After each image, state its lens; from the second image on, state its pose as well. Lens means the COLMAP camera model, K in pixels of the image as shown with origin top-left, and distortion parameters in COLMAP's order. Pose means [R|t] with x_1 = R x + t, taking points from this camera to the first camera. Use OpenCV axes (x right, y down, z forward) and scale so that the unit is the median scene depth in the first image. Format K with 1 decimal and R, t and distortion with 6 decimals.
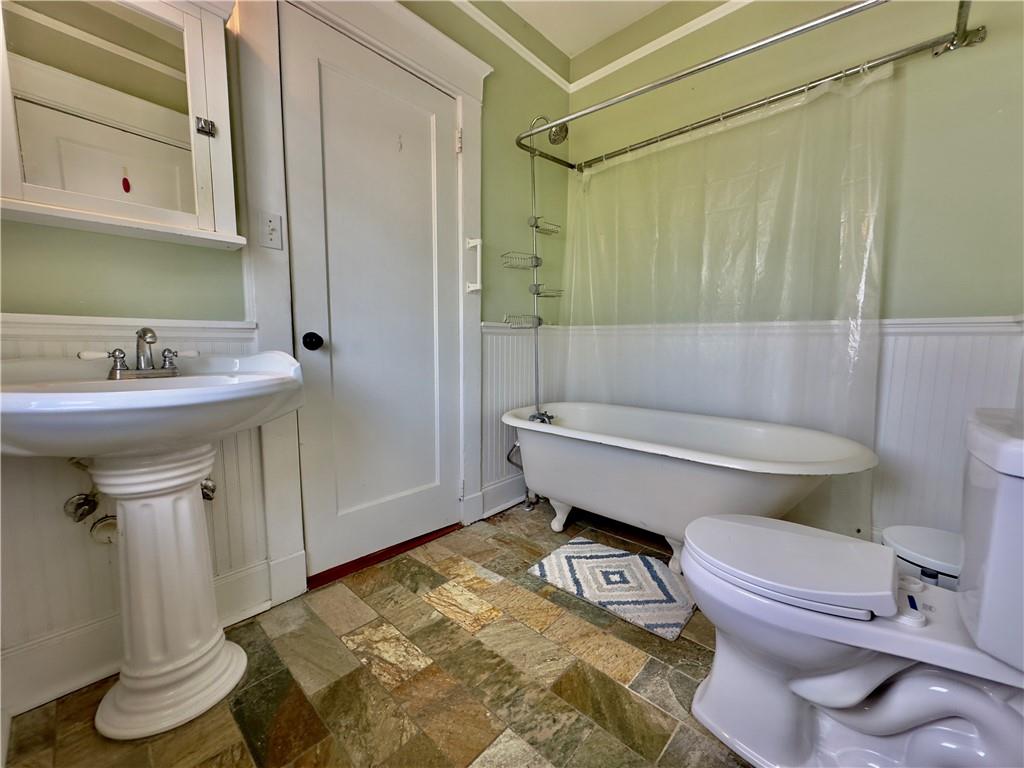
lens RADIAL K [[411.3, 0, 512.0], [0, 411.3, 384.0], [0, 0, 1]] dist [-0.001519, -0.000066]
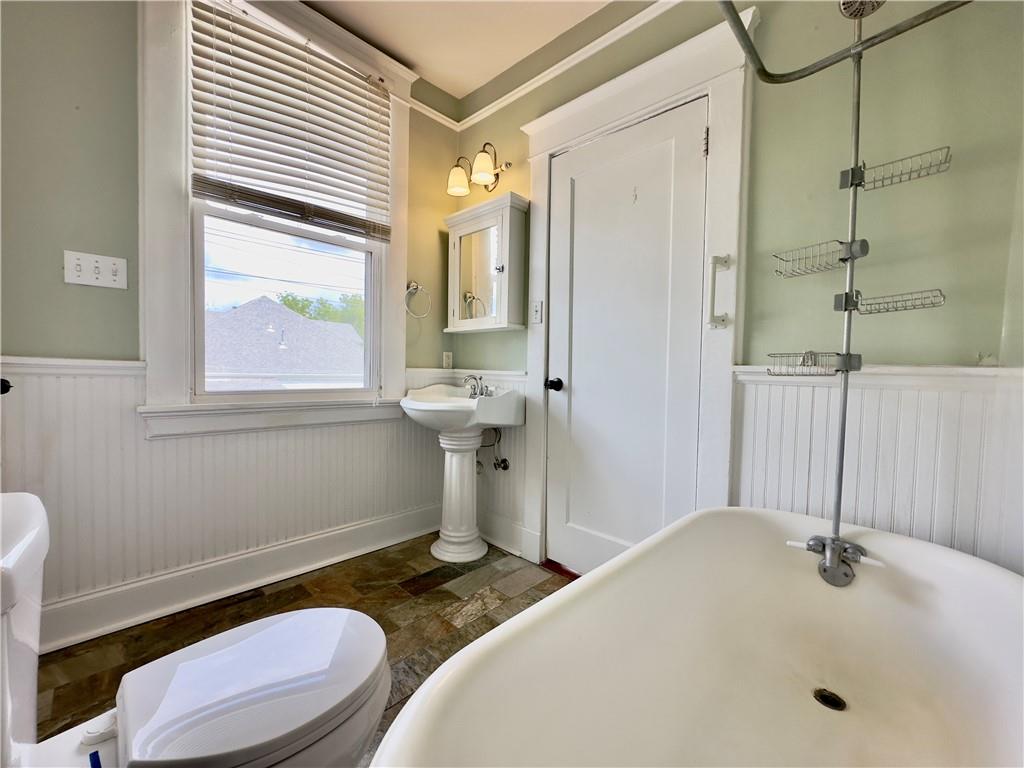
lens RADIAL K [[411.3, 0, 512.0], [0, 411.3, 384.0], [0, 0, 1]] dist [-0.001519, -0.000066]
pose [[-0.020544, 0.027397, -0.999414, 0.986683], [-0.128163, 0.991305, 0.029809, -0.142483], [0.991540, 0.128700, -0.016854, 0.982190]]
